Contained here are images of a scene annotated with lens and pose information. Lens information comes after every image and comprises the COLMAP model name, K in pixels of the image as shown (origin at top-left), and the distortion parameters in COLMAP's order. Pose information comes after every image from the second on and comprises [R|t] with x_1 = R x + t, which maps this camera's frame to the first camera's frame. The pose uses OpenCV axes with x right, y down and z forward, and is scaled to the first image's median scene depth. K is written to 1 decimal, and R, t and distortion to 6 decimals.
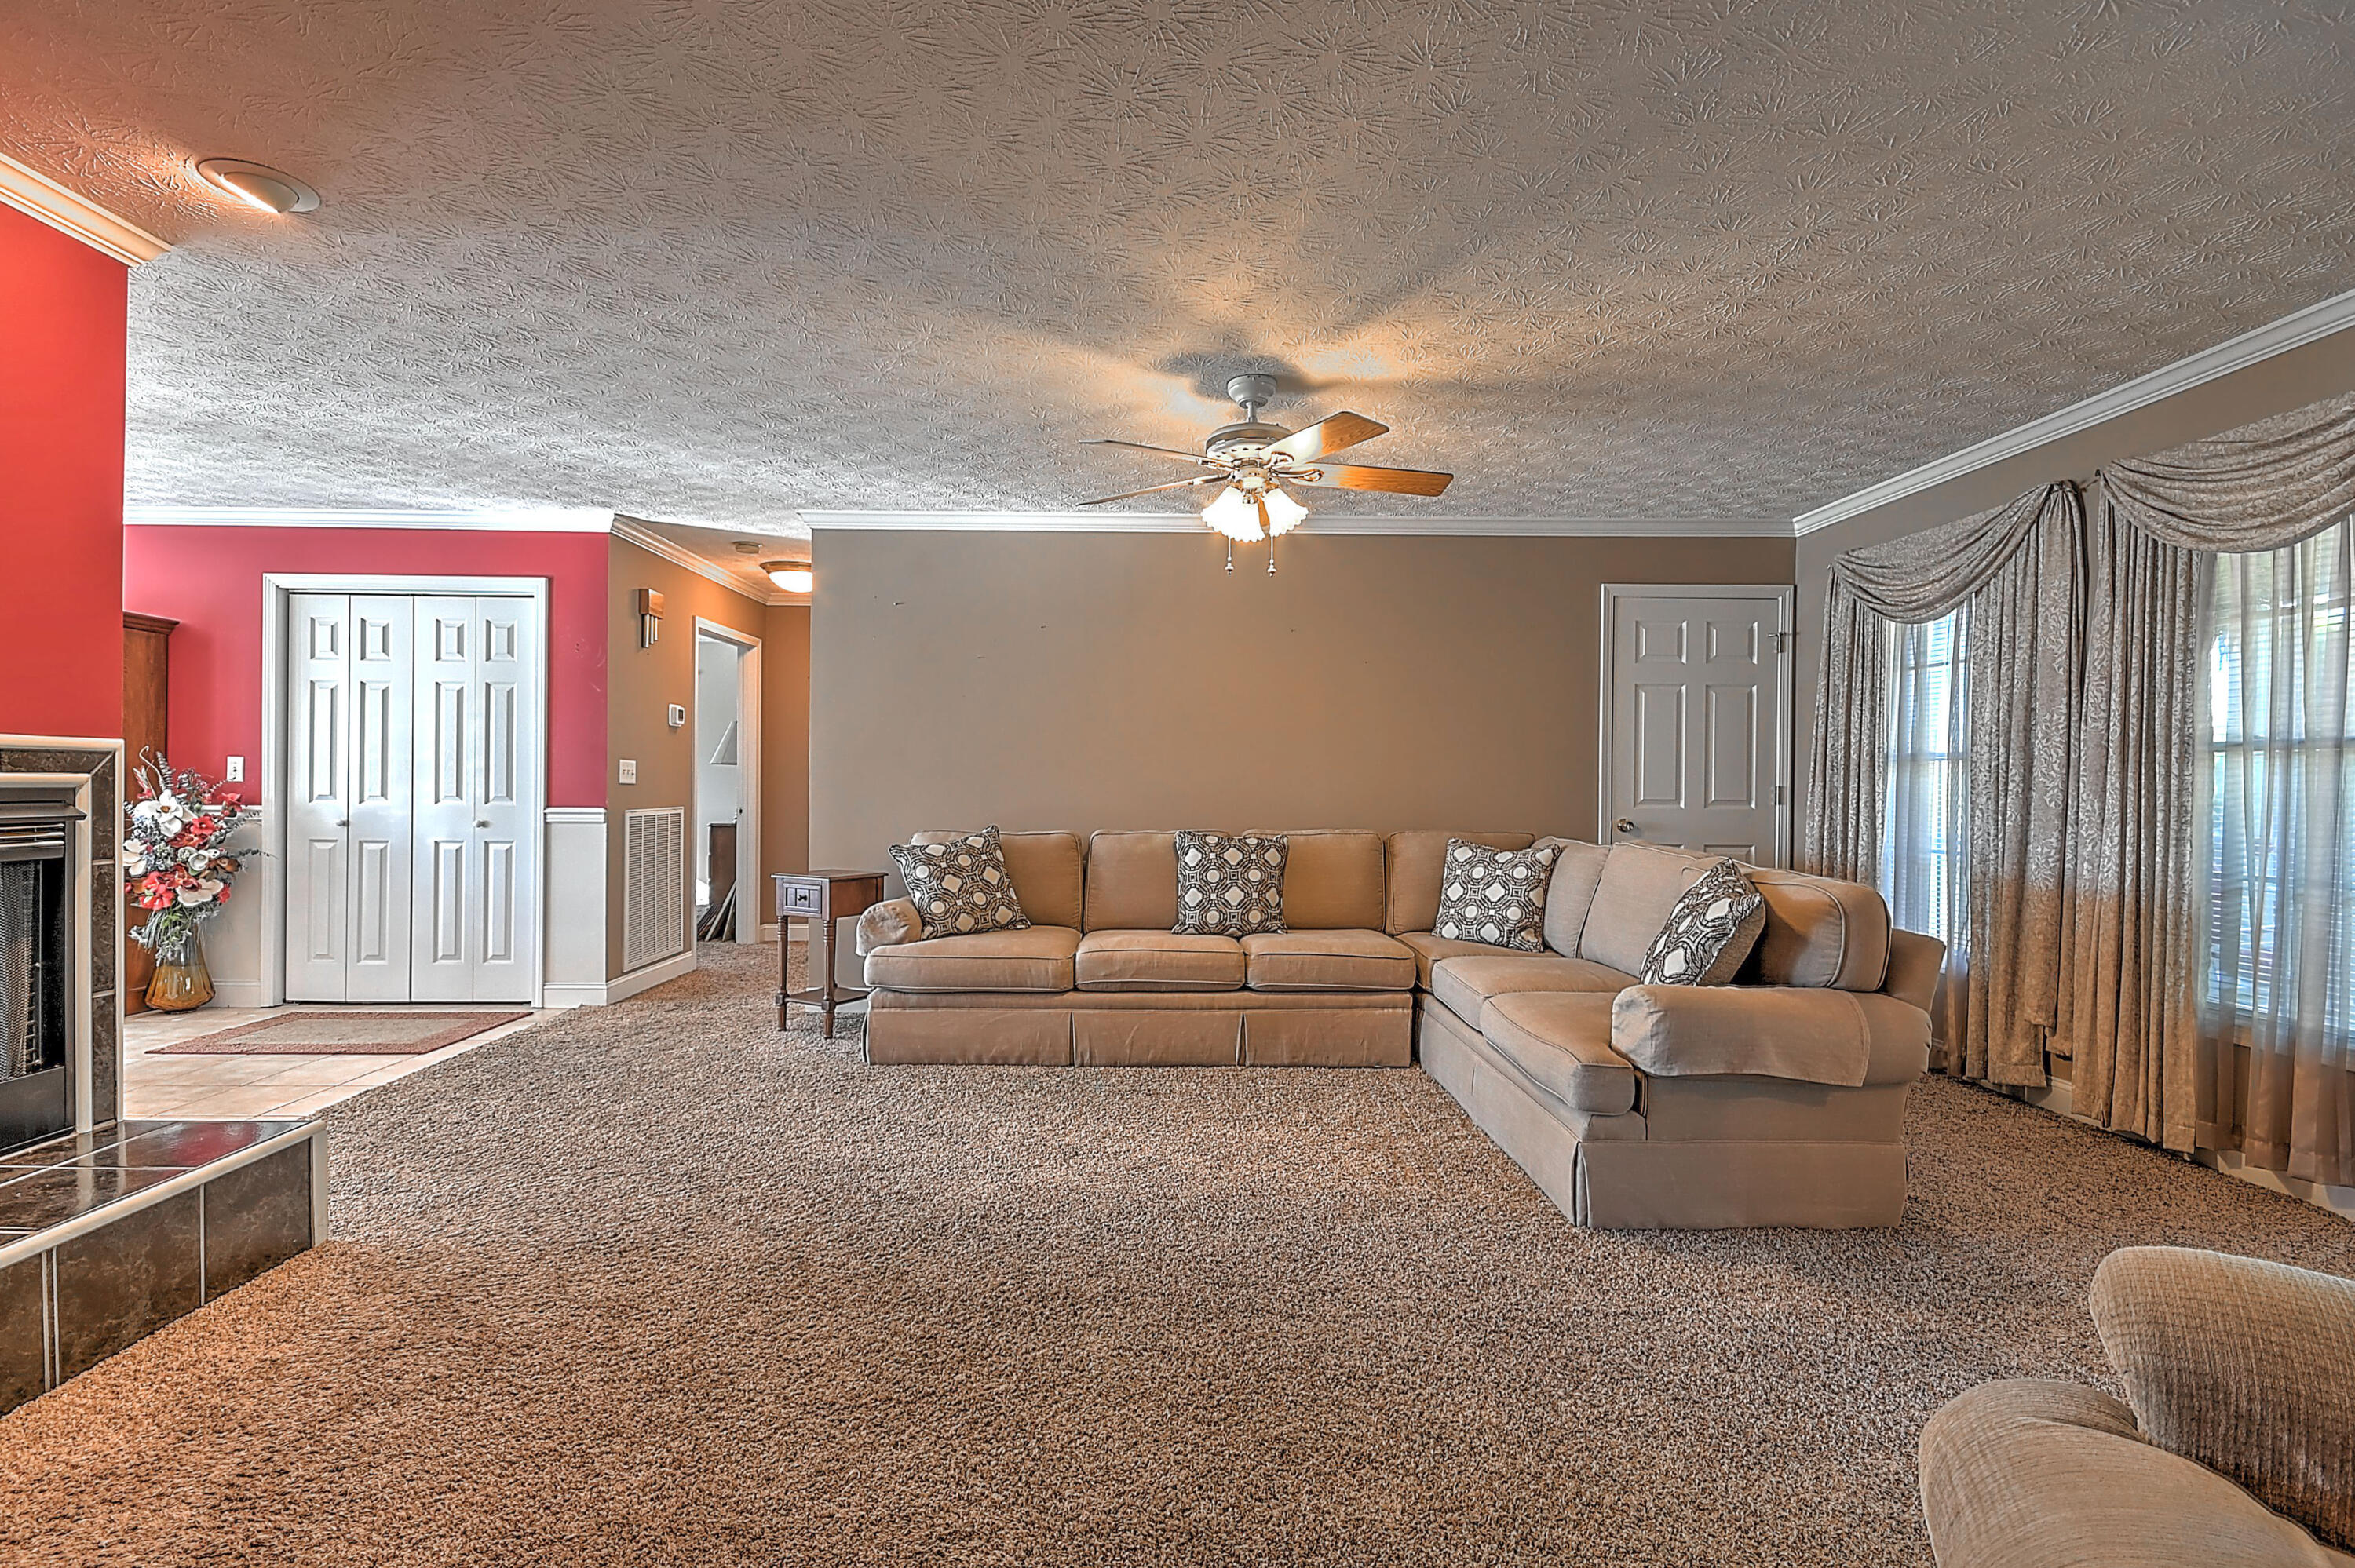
lens RADIAL K [[1038.7, 0, 1156.3], [0, 1038.7, 787.1], [0, 0, 1]] dist [0.009811, -0.002696]
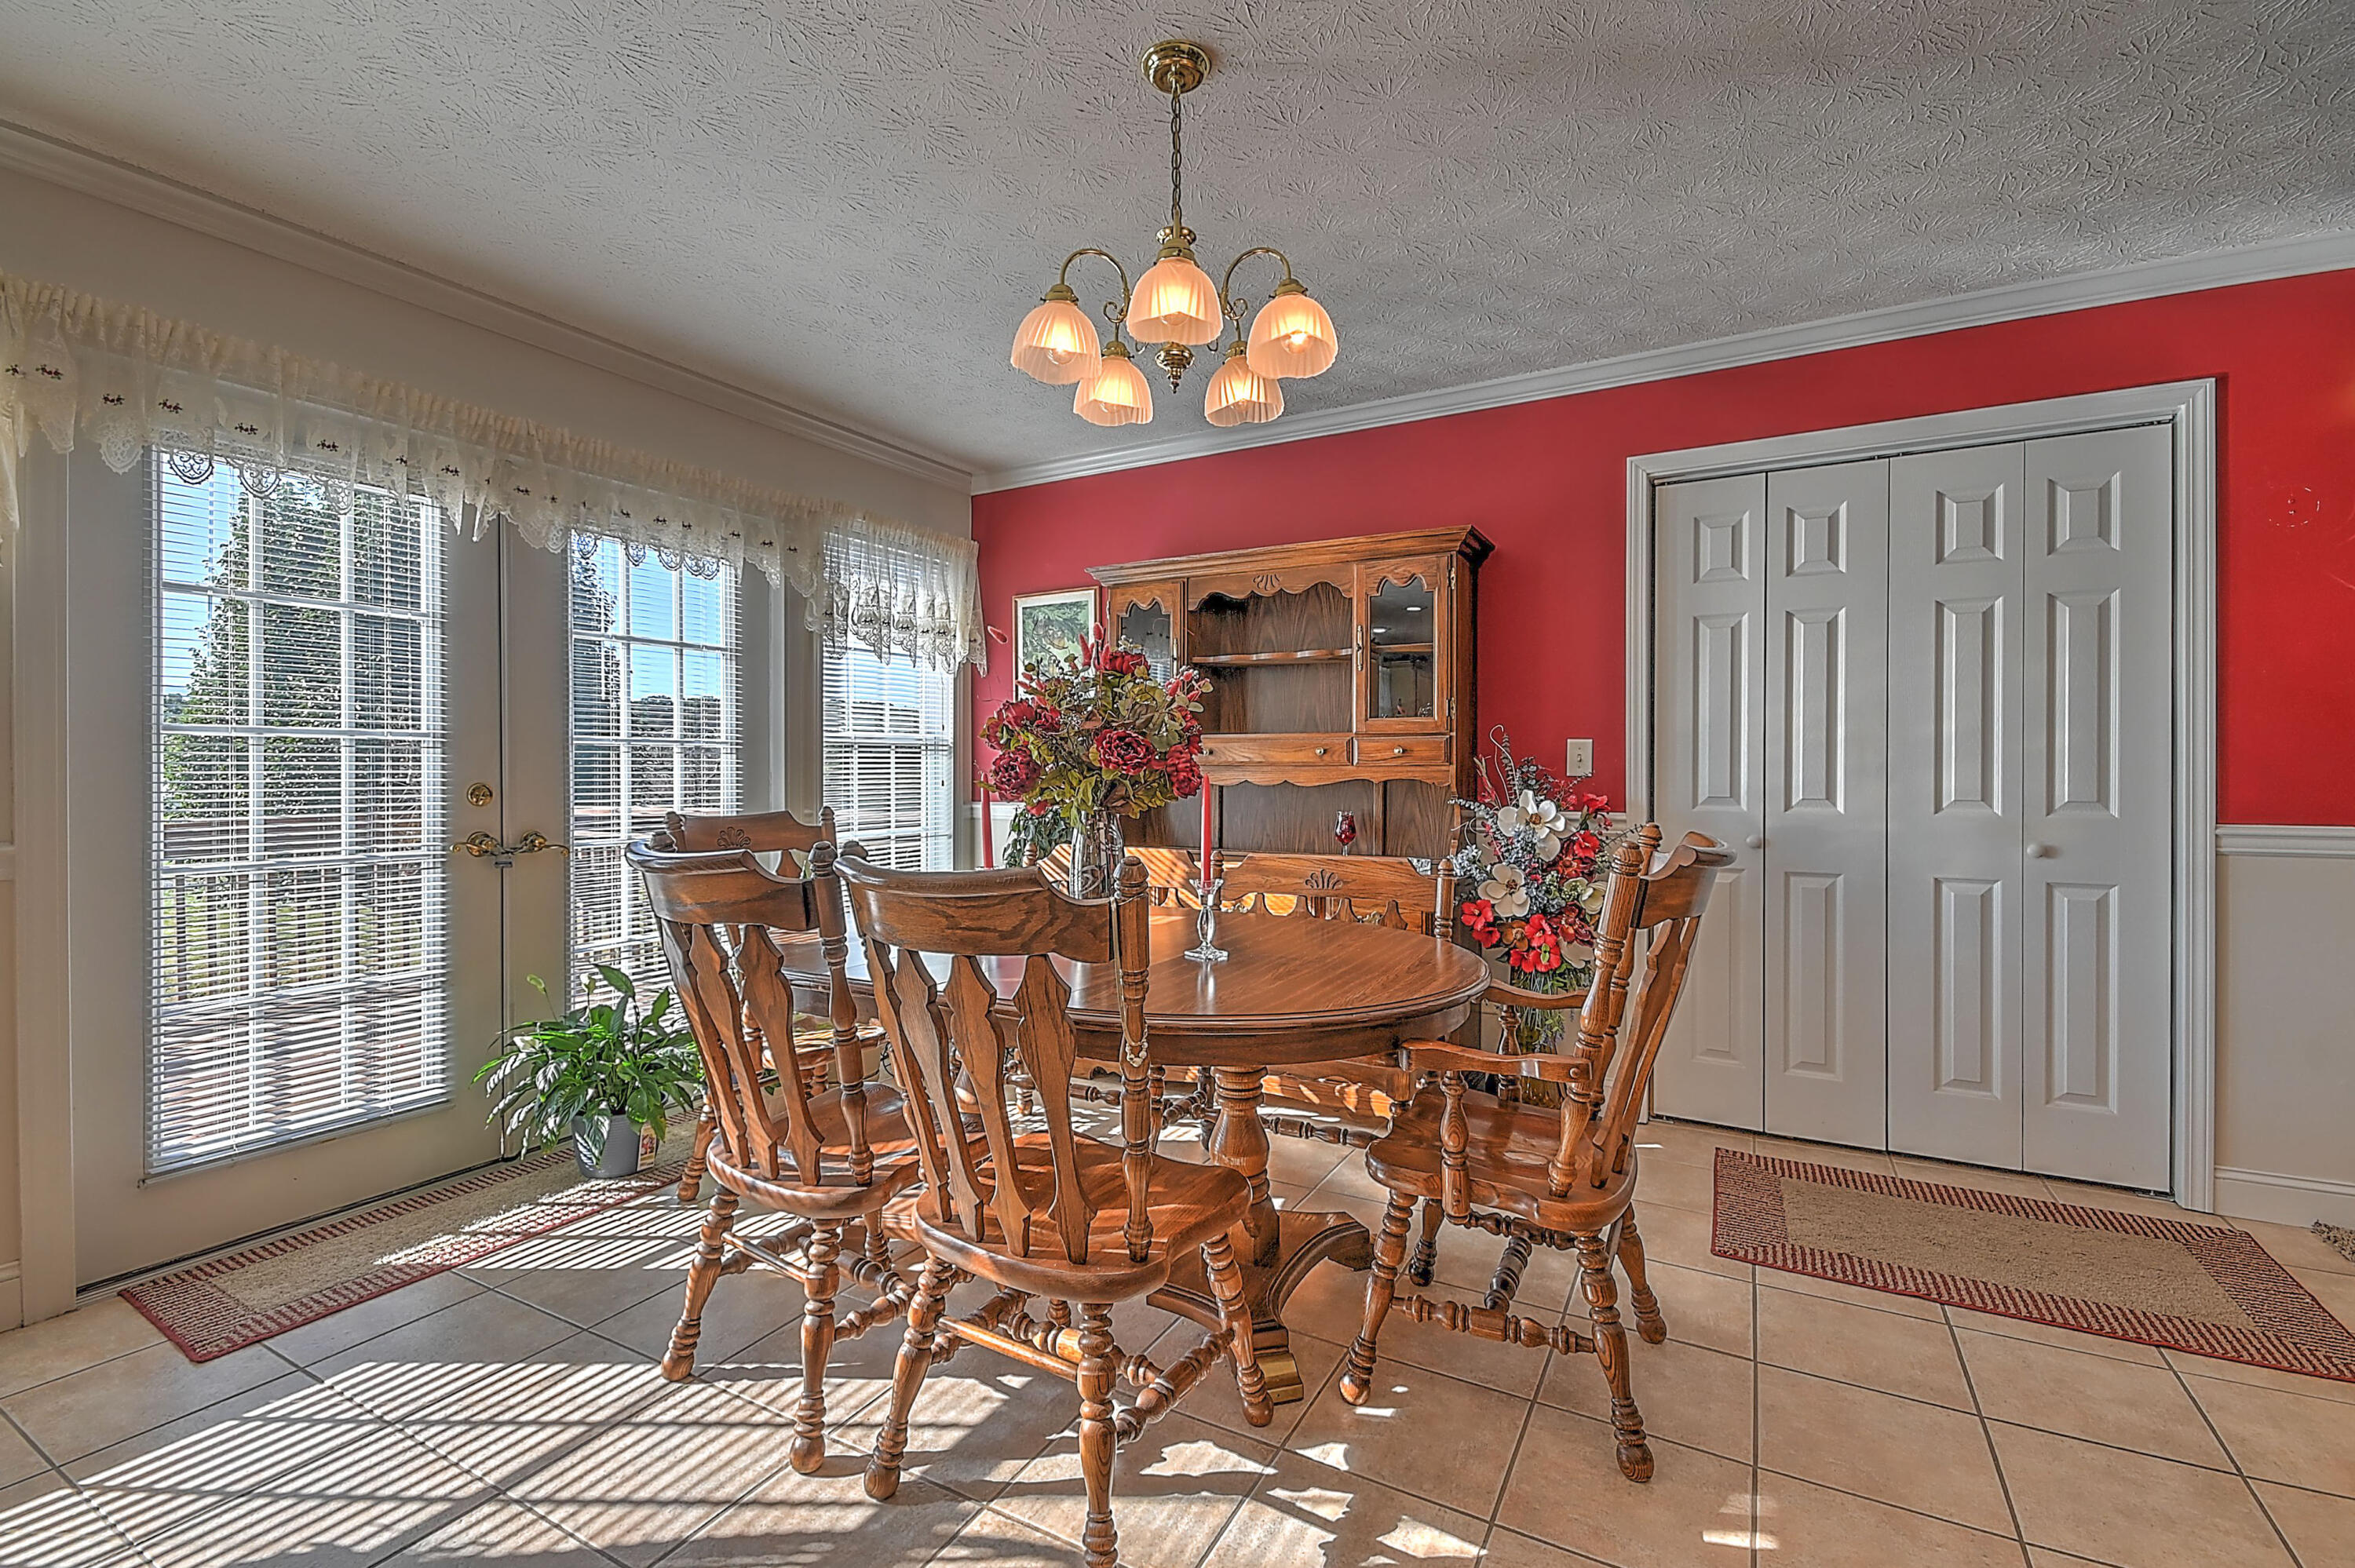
lens RADIAL K [[1038.7, 0, 1166.8], [0, 1038.7, 765.5], [0, 0, 1]] dist [0.009811, -0.002696]
pose [[0.859042, -0.011051, -0.511786, -0.813417], [0.005741, 0.999912, -0.011953, -0.006261], [0.511873, 0.007330, 0.859030, 0.310251]]
